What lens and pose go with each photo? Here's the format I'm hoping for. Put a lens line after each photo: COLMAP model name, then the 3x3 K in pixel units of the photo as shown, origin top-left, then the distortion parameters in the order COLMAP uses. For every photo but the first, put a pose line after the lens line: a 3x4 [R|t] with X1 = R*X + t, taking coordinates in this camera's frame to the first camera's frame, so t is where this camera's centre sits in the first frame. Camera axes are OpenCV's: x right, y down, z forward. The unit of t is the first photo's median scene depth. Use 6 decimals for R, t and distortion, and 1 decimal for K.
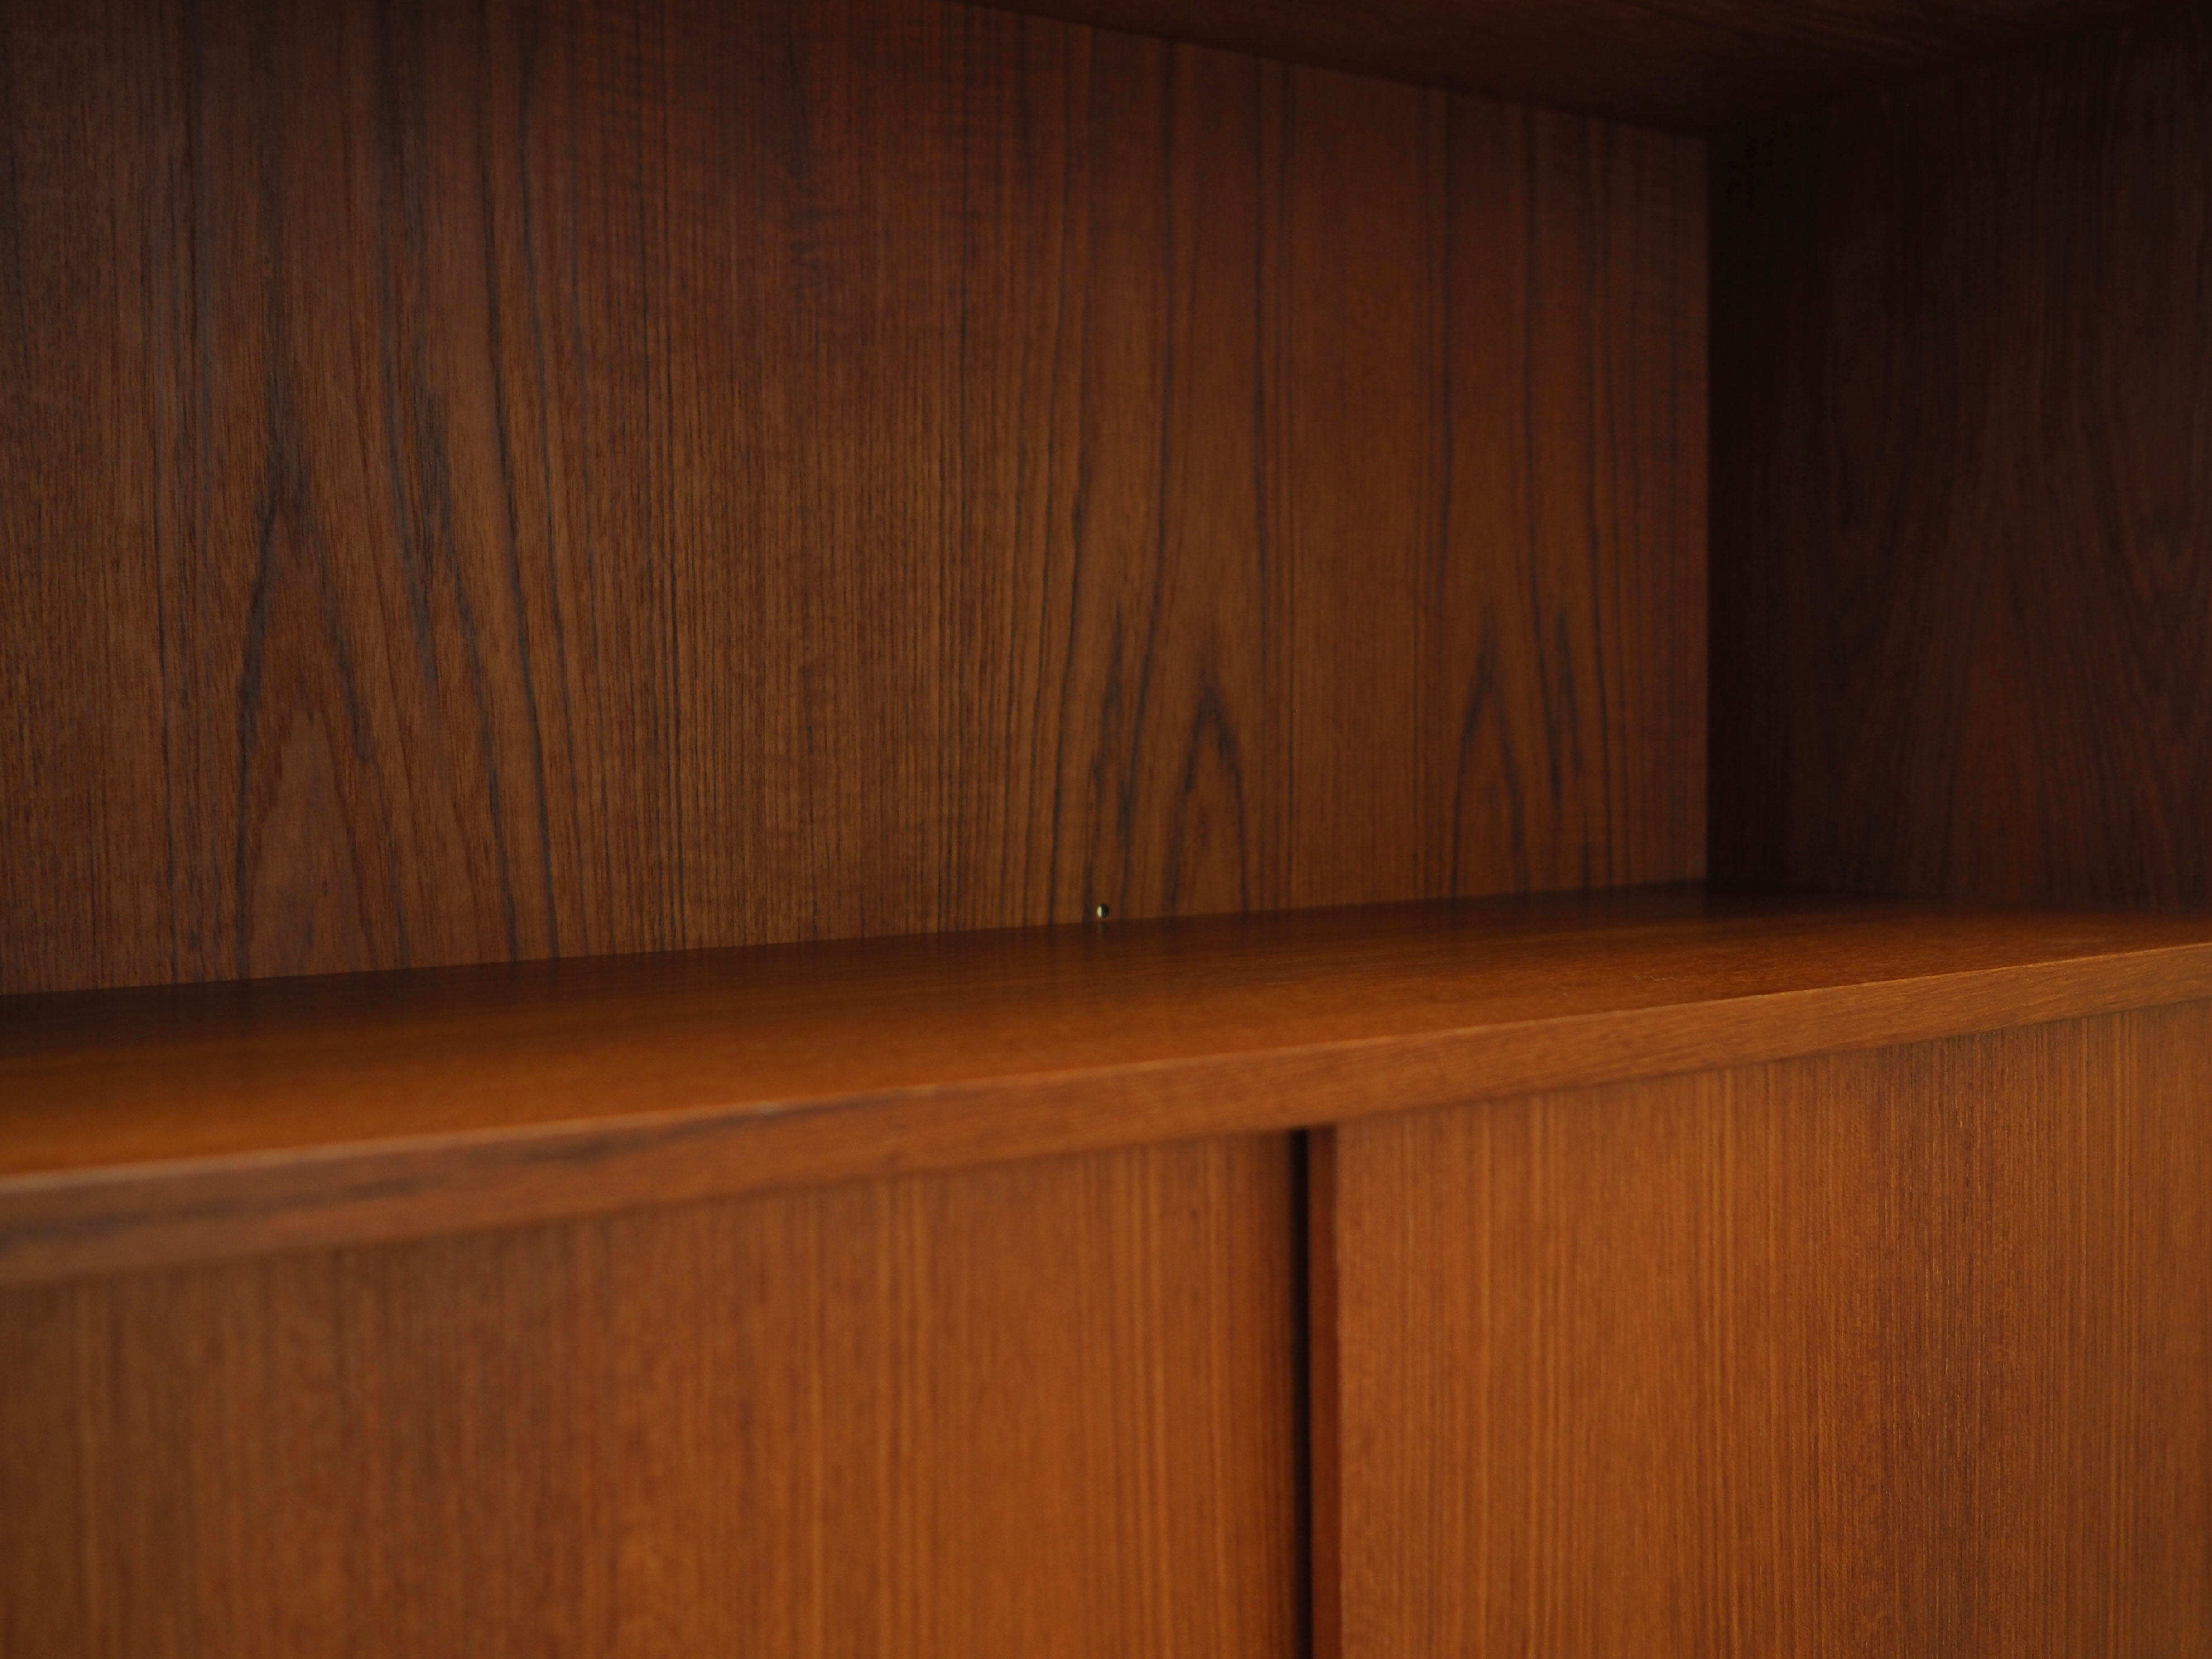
lens RADIAL K [[2325.0, 0, 1044.8], [0, 2325.0, 858.5], [0, 0, 1]] dist [-0.027914, 0.019496]
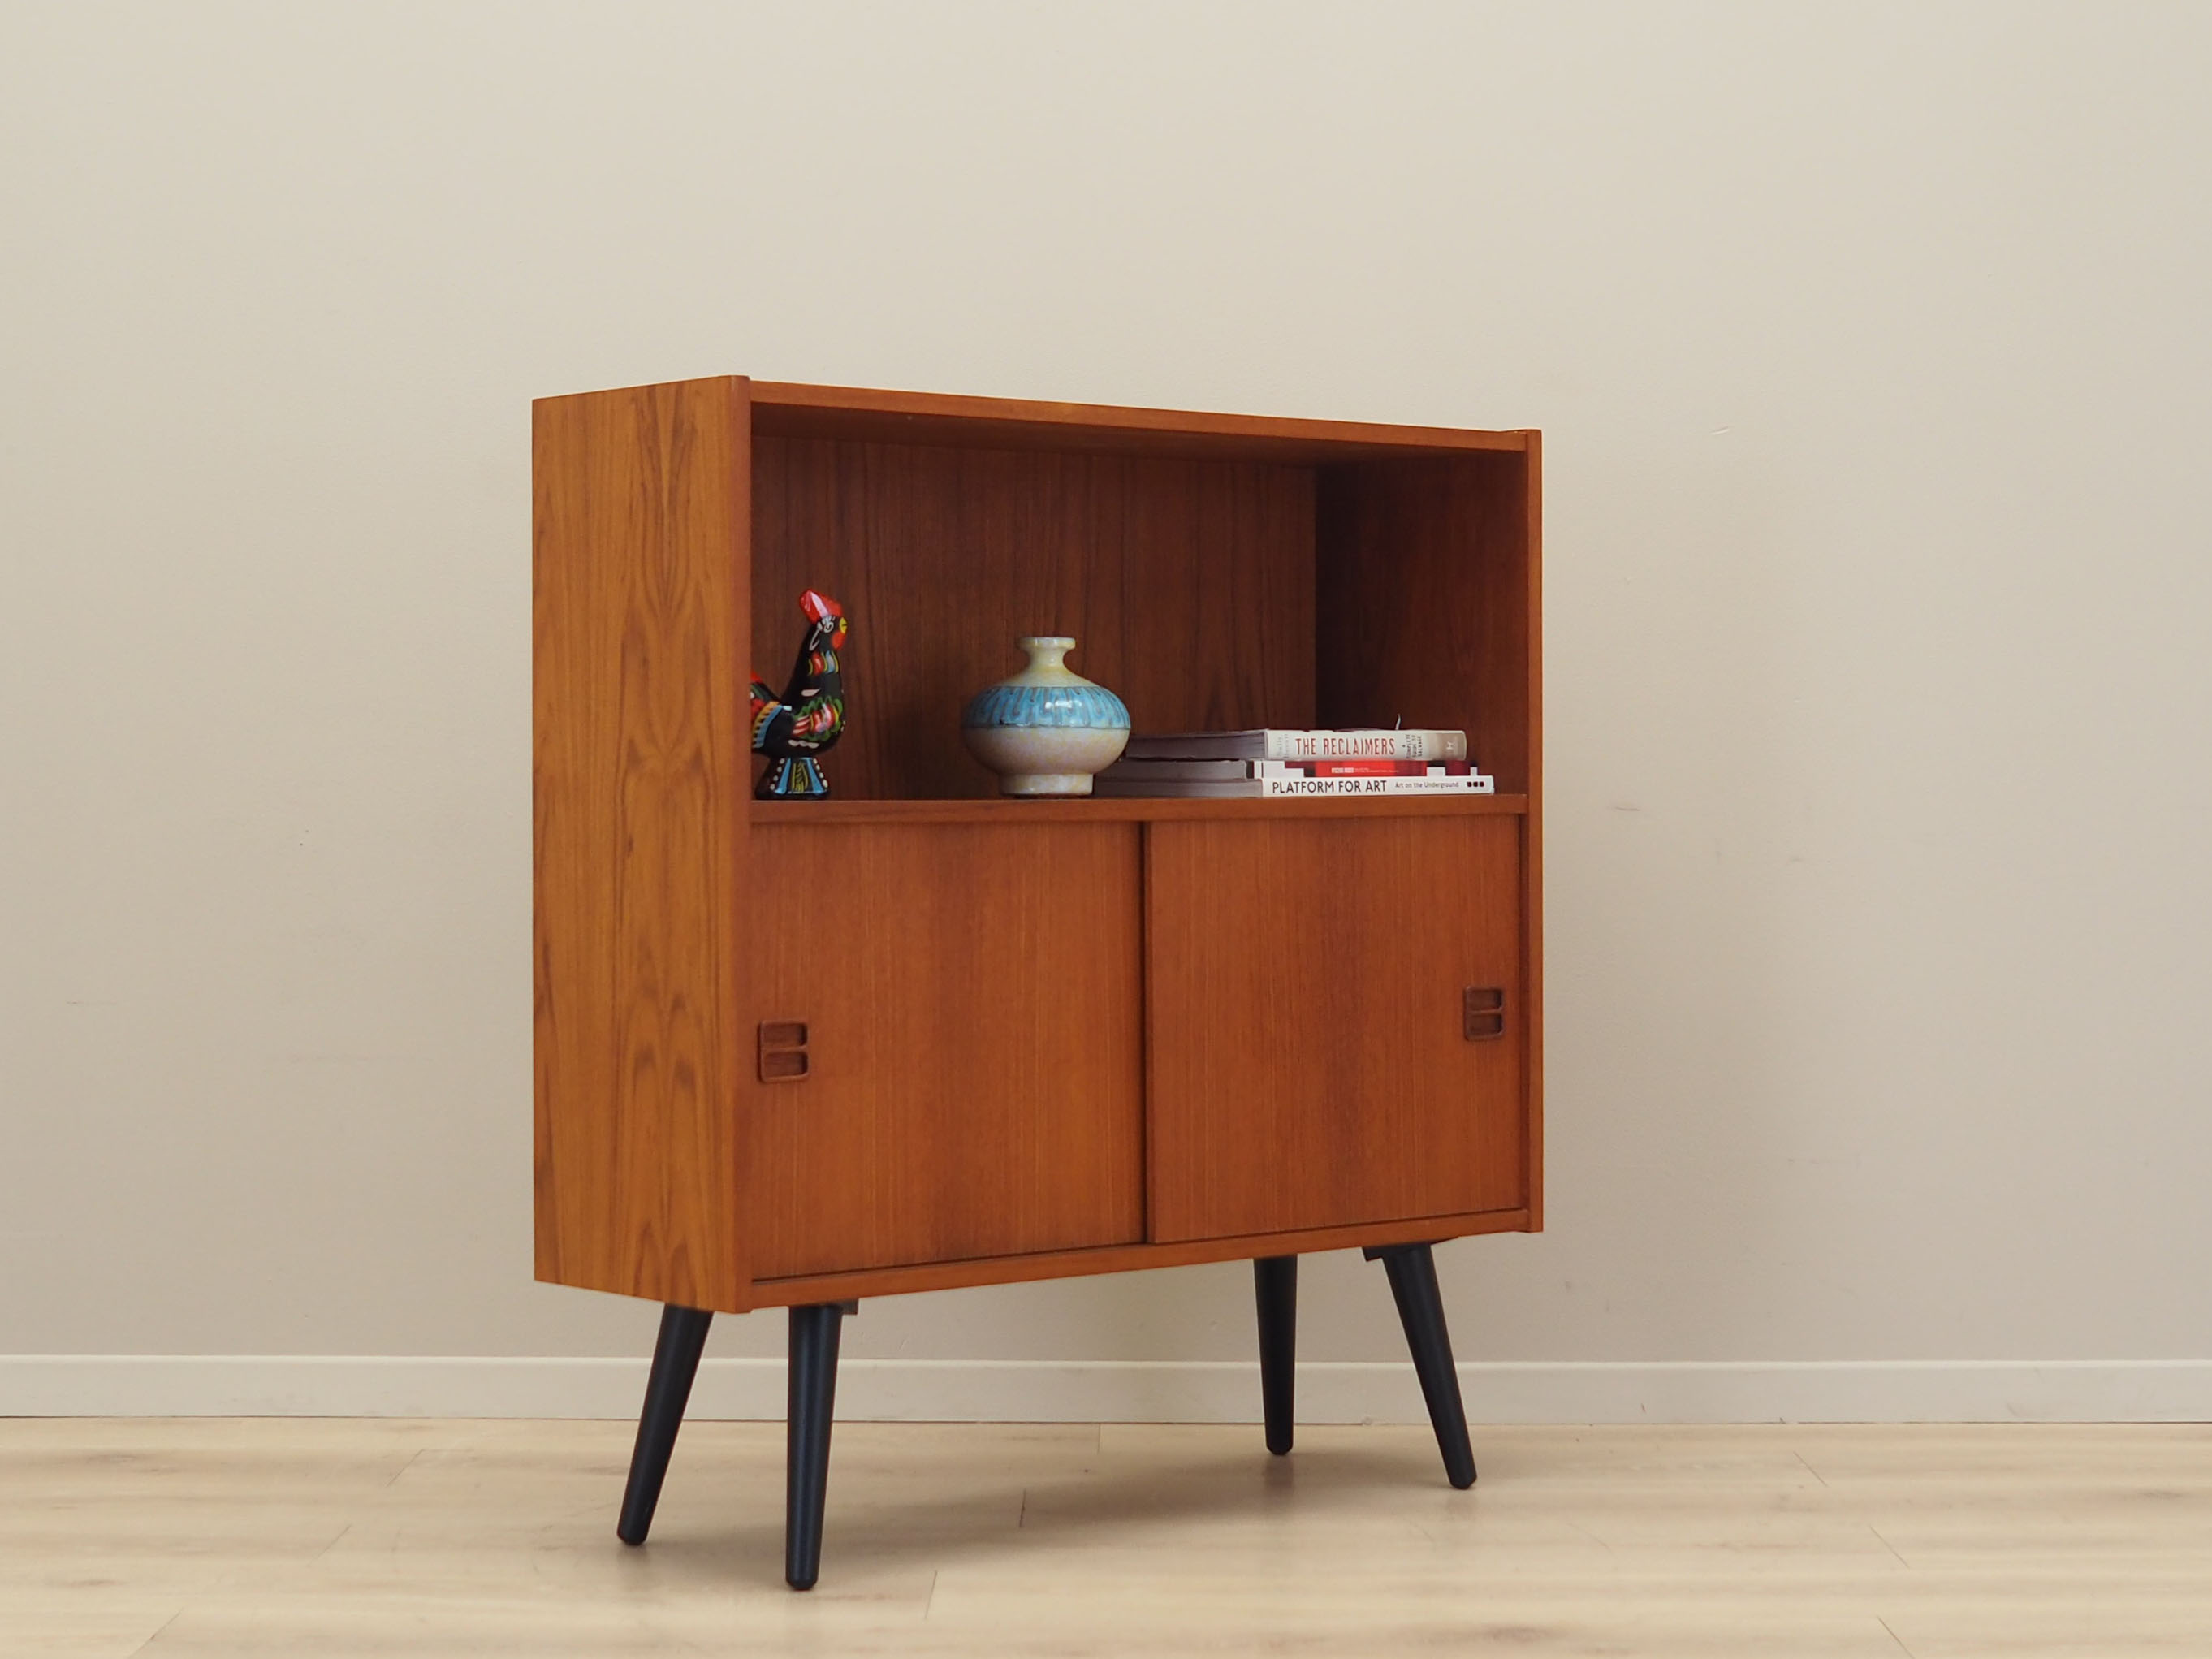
lens RADIAL K [[4135.1, 0, 1106.0], [0, 4135.1, 829.5], [0, 0, 1]] dist [-0.020853, 0.073886]
pose [[0.993540, 0.008359, 0.113178, -0.643874], [-0.003465, 0.999053, -0.043366, 0.380540], [-0.113433, 0.042693, 0.992628, -5.144000]]
